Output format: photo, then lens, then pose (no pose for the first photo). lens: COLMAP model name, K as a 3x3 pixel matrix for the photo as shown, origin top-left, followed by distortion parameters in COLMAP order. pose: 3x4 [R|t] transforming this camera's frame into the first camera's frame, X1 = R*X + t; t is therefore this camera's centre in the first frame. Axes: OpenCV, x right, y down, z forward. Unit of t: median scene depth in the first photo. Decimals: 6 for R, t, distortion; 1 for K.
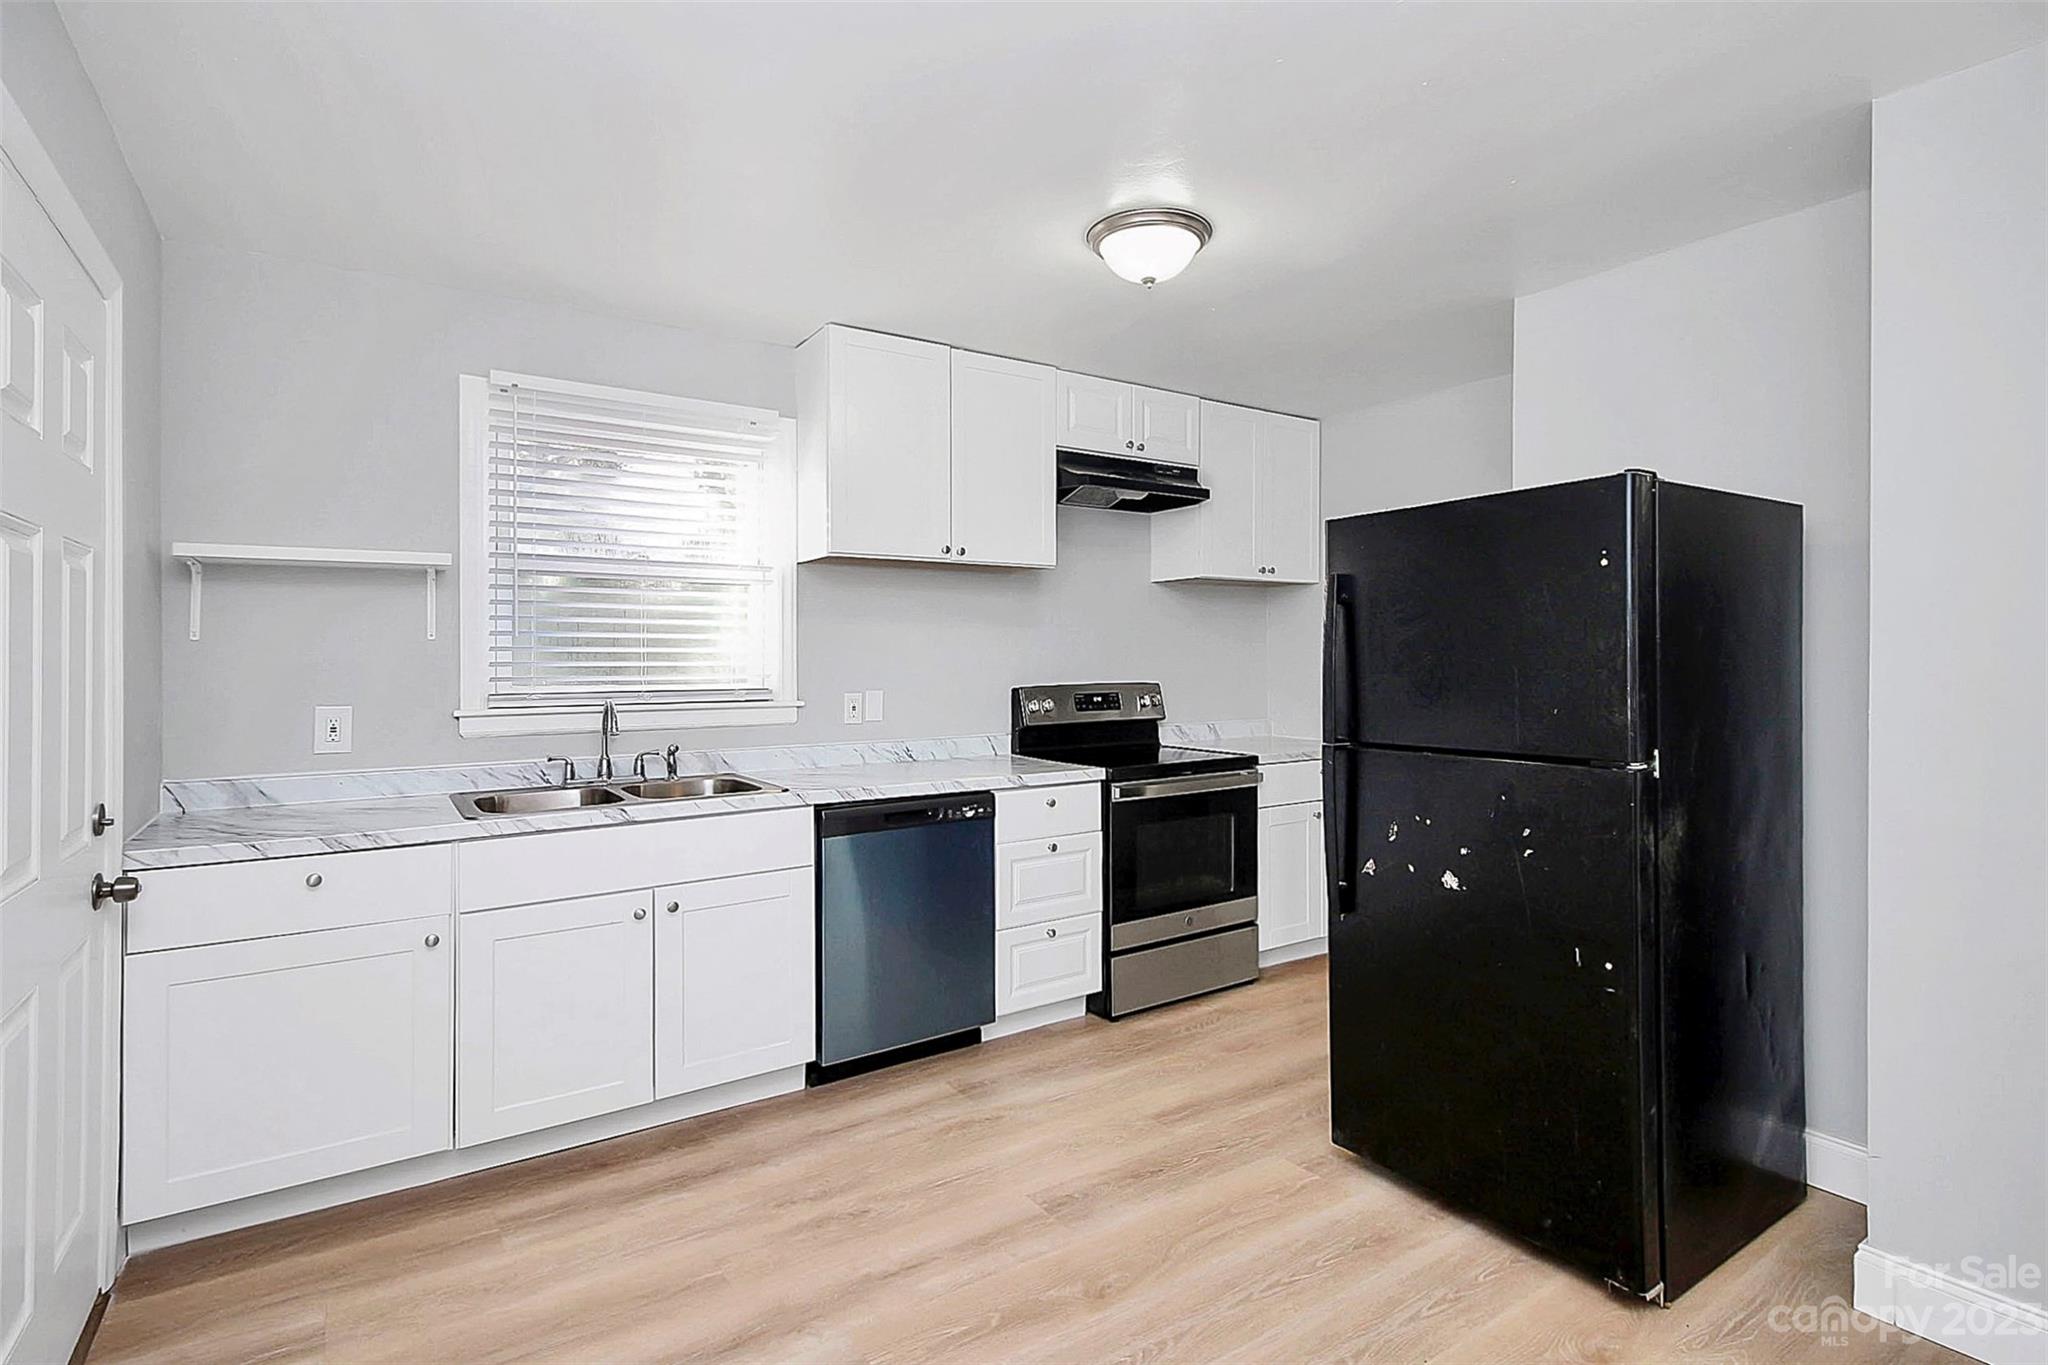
lens RADIAL K [[973.5, 0, 1030.0], [0, 973.5, 666.1], [0, 0, 1]] dist [-0.009645, -0.000595]
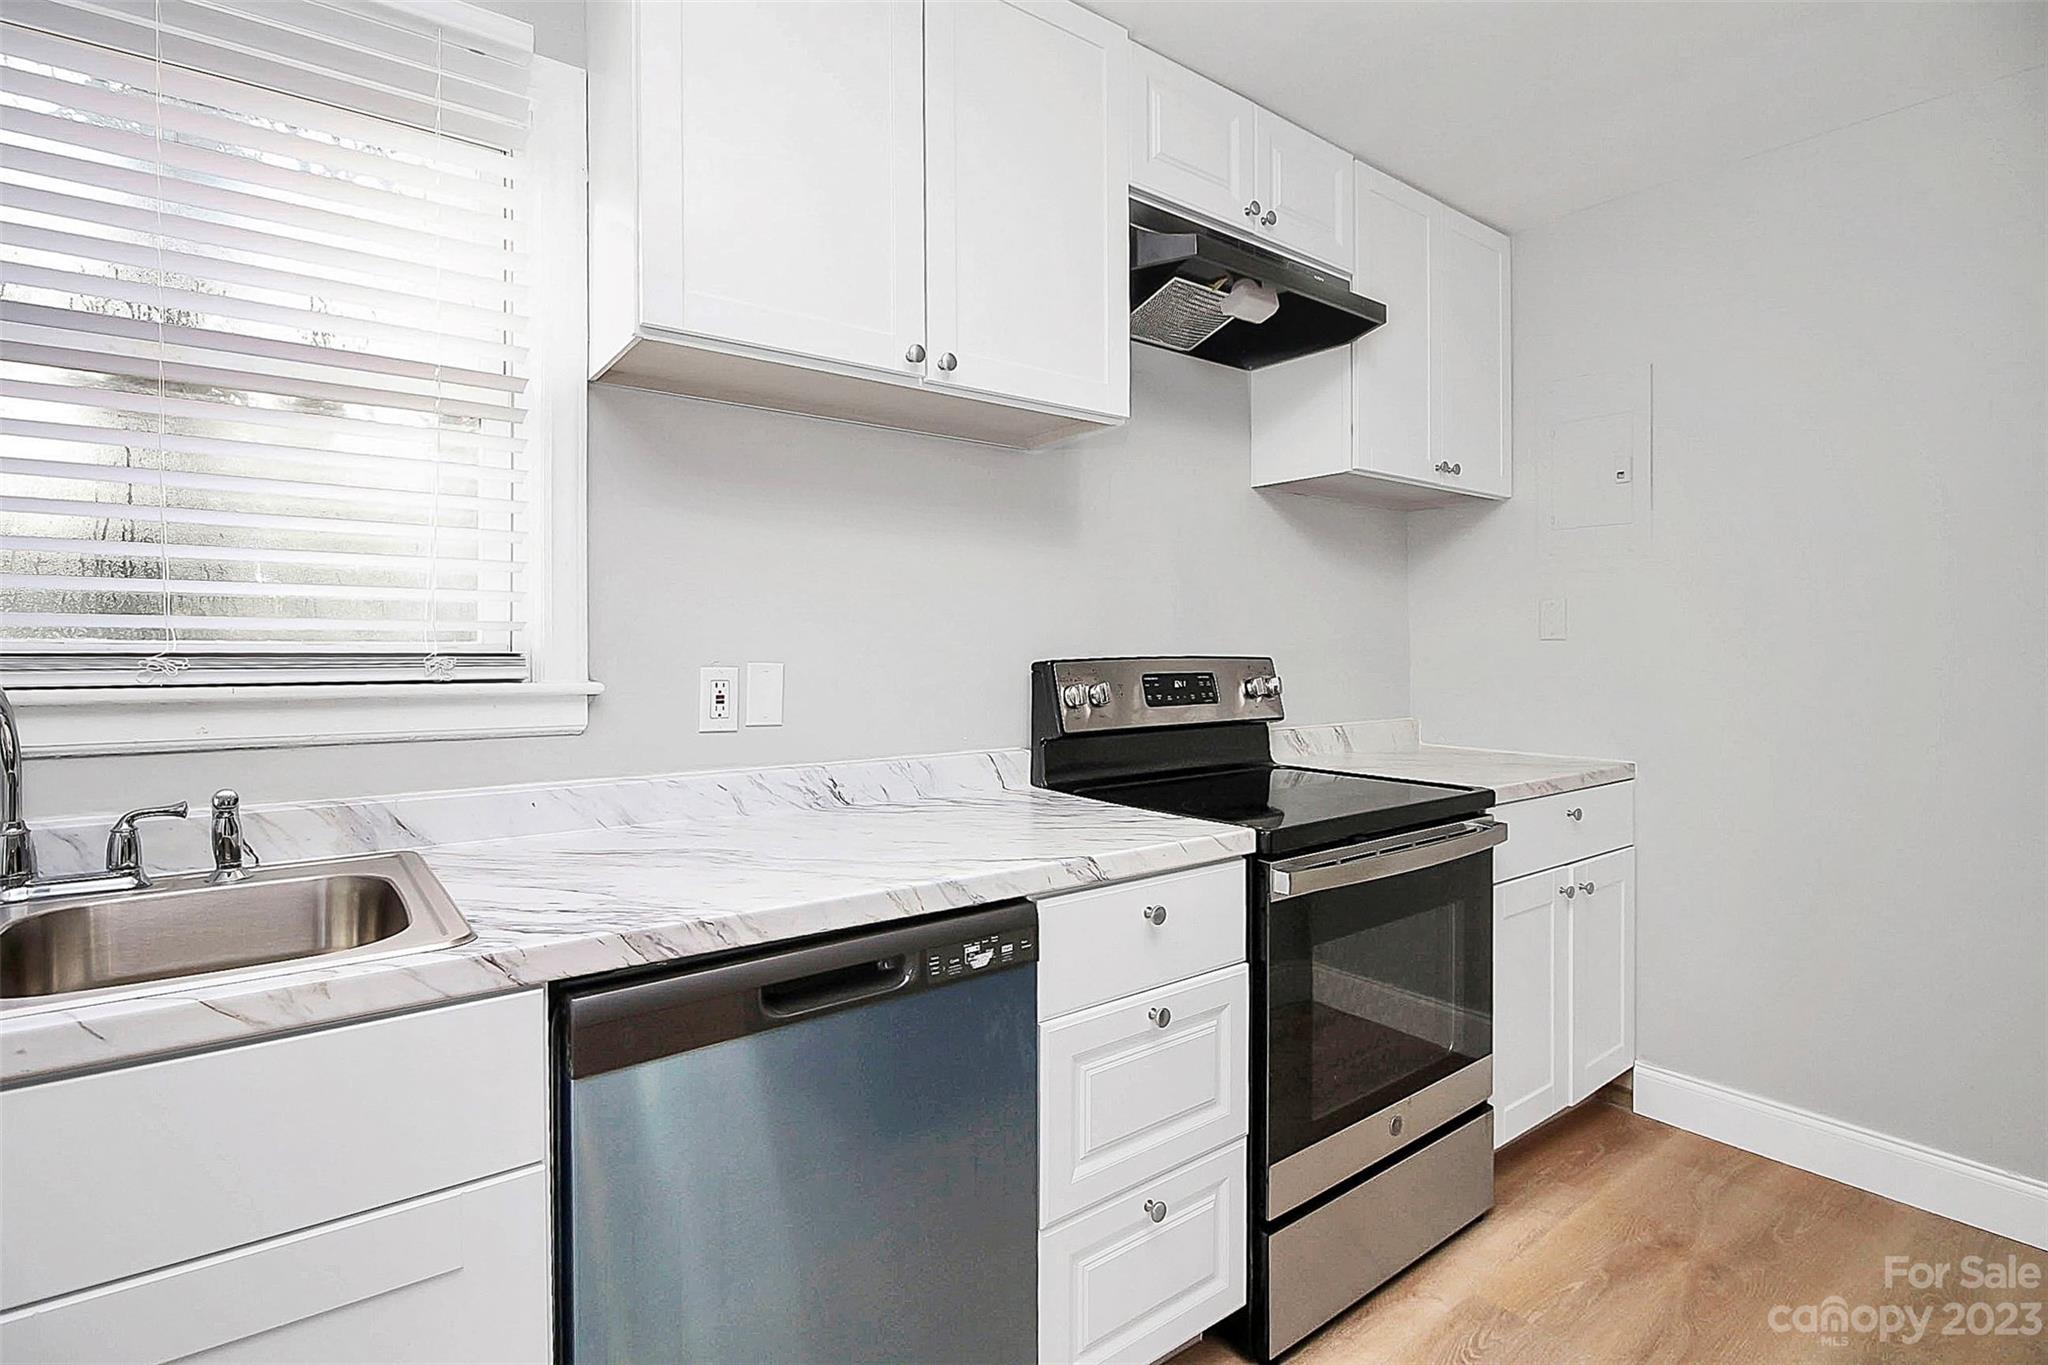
lens RADIAL K [[965.3, 0, 993.9], [0, 965.3, 643.4], [0, 0, 1]] dist [-0.003861, -0.000428]
pose [[0.999487, 0.005782, 0.031506, -0.068017], [-0.005345, 0.999888, -0.013958, 0.024383], [-0.031583, 0.013782, 0.999406, 0.577635]]
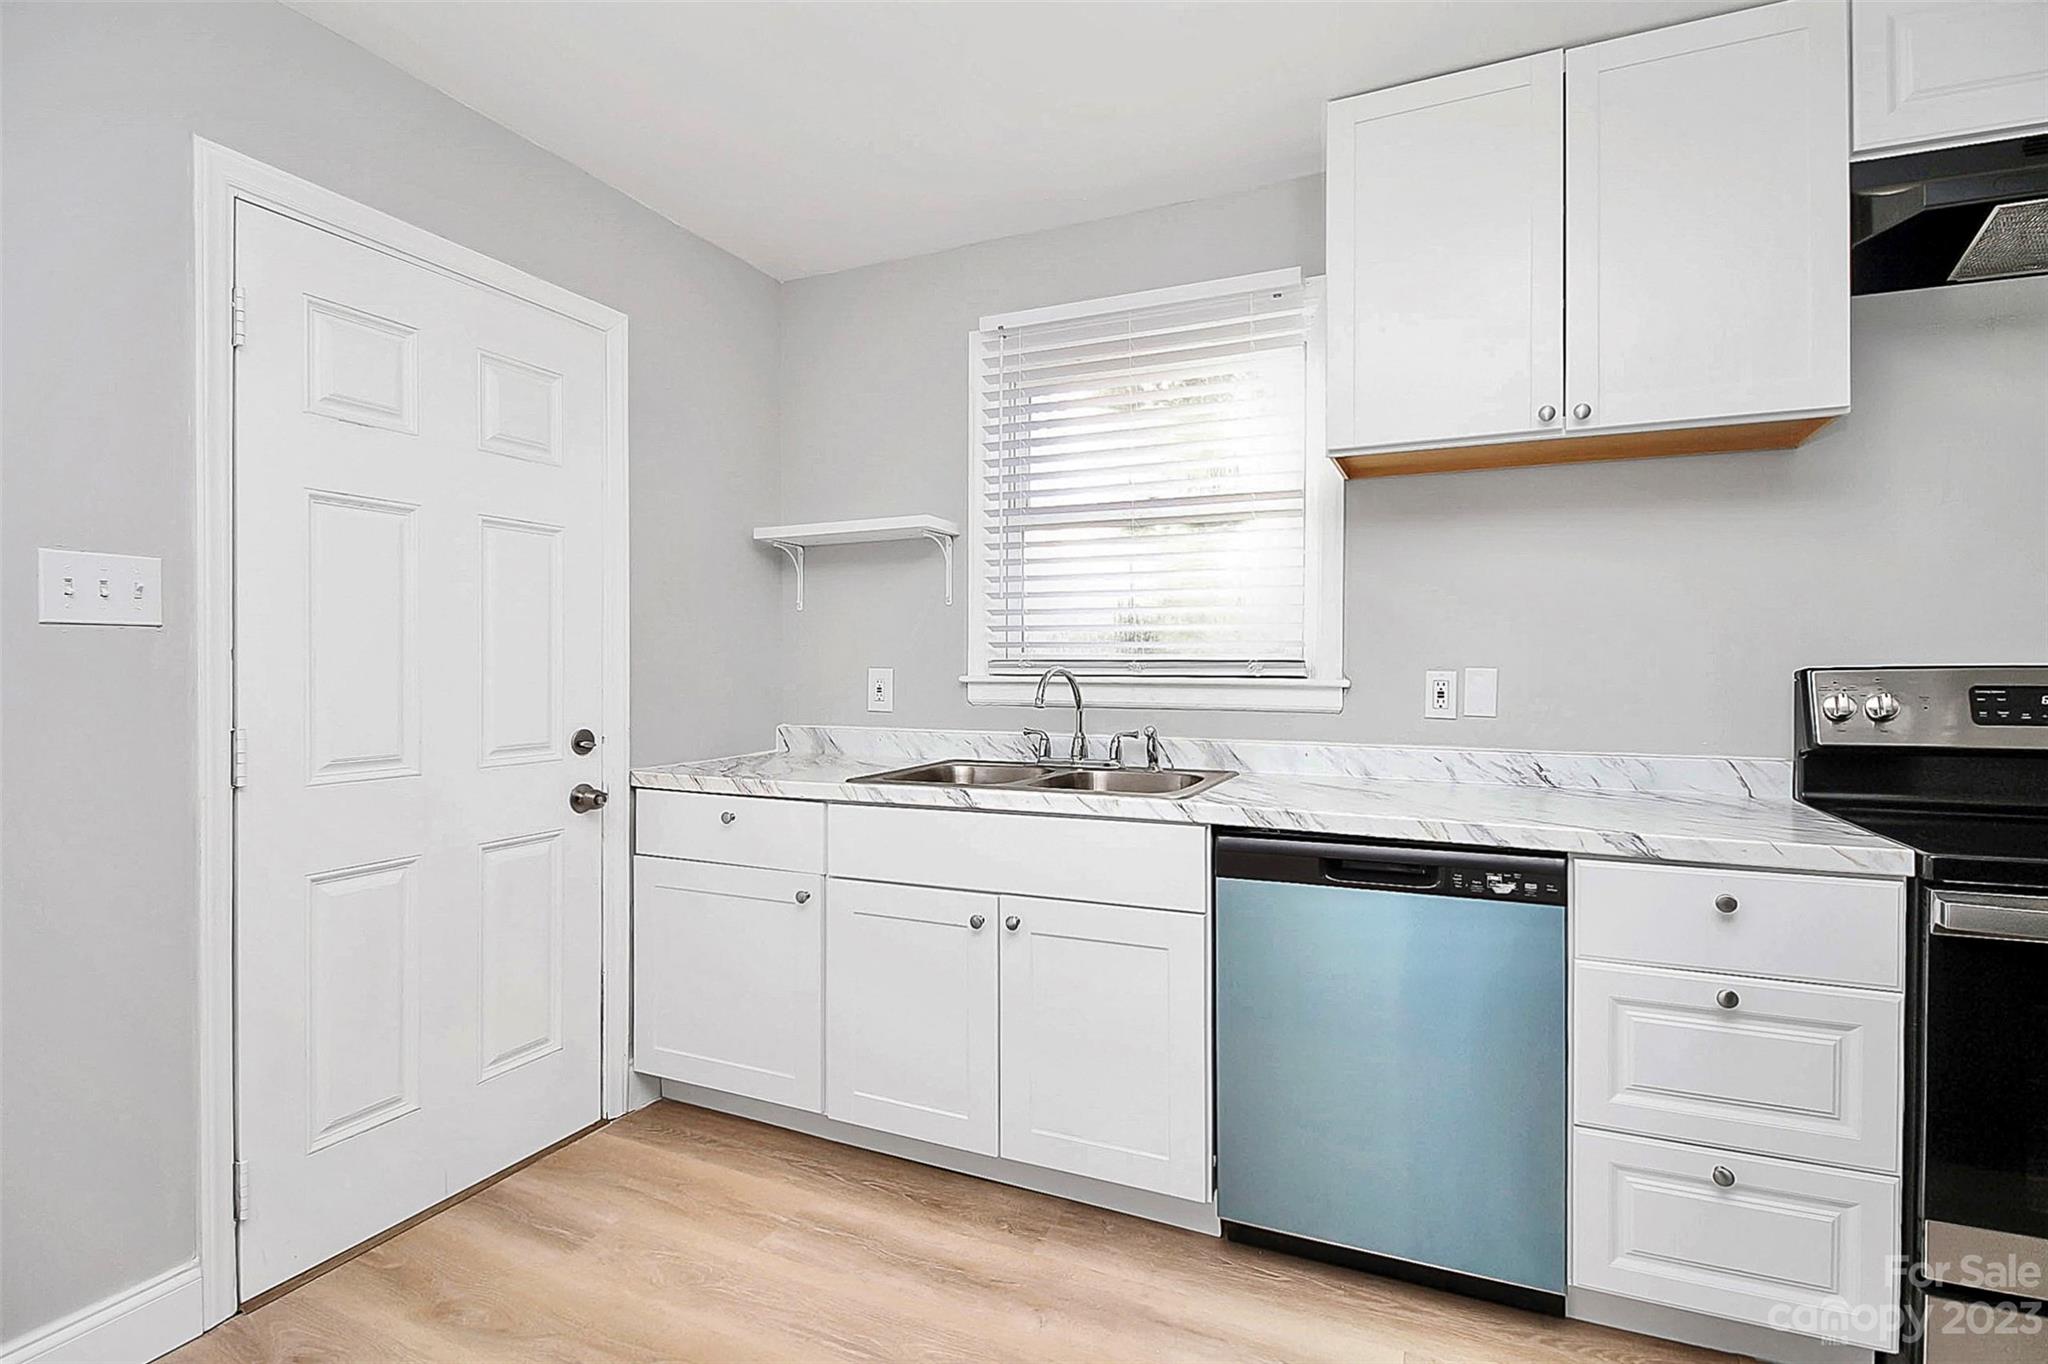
lens RADIAL K [[973.5, 0, 1030.0], [0, 973.5, 665.6], [0, 0, 1]] dist [-0.009645, -0.000595]
pose [[0.523132, 0.007828, -0.852216, 0.252279], [-0.010008, 0.999945, 0.003042, 0.027808], [0.852193, 0.006938, 0.523182, 0.476934]]
